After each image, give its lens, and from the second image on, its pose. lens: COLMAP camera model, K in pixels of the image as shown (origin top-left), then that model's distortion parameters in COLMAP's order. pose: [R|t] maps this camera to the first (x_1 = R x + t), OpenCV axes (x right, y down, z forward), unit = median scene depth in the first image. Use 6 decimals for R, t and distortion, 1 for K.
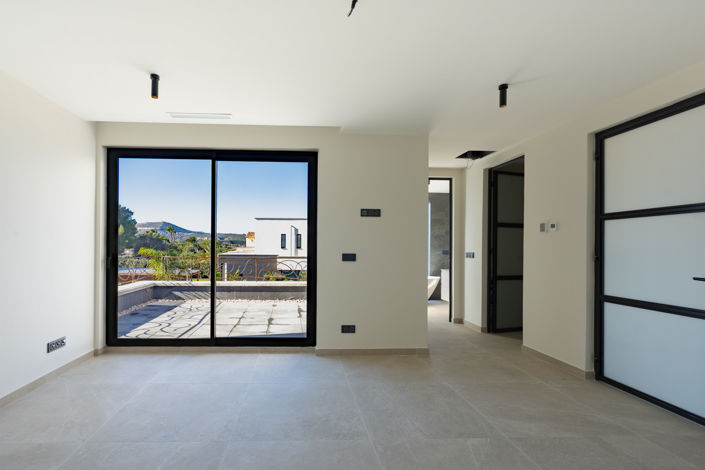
lens RADIAL K [[339.1, 0, 351.5], [0, 339.1, 248.1], [0, 0, 1]] dist [-0.000227, 0.000139]
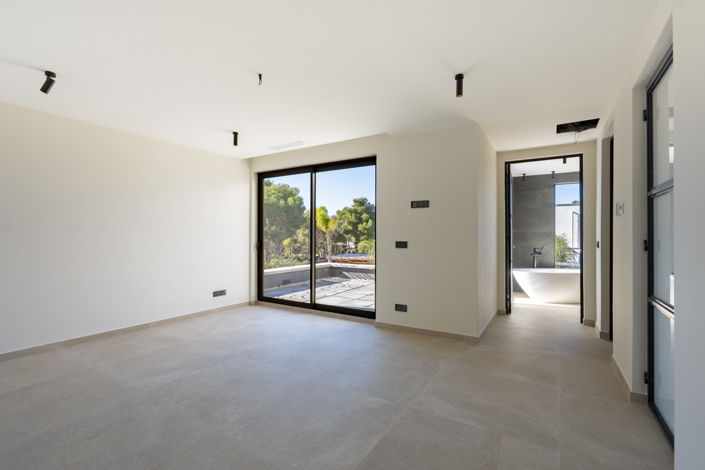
lens RADIAL K [[325.8, 0, 352.5], [0, 325.8, 235.0], [0, 0, 1]] dist [-0.001700, -0.000002]
pose [[0.824693, -0.008135, -0.565522, 0.481884], [0.002925, 0.999945, -0.010119, 0.005523], [0.565573, 0.006690, 0.824671, 0.010231]]
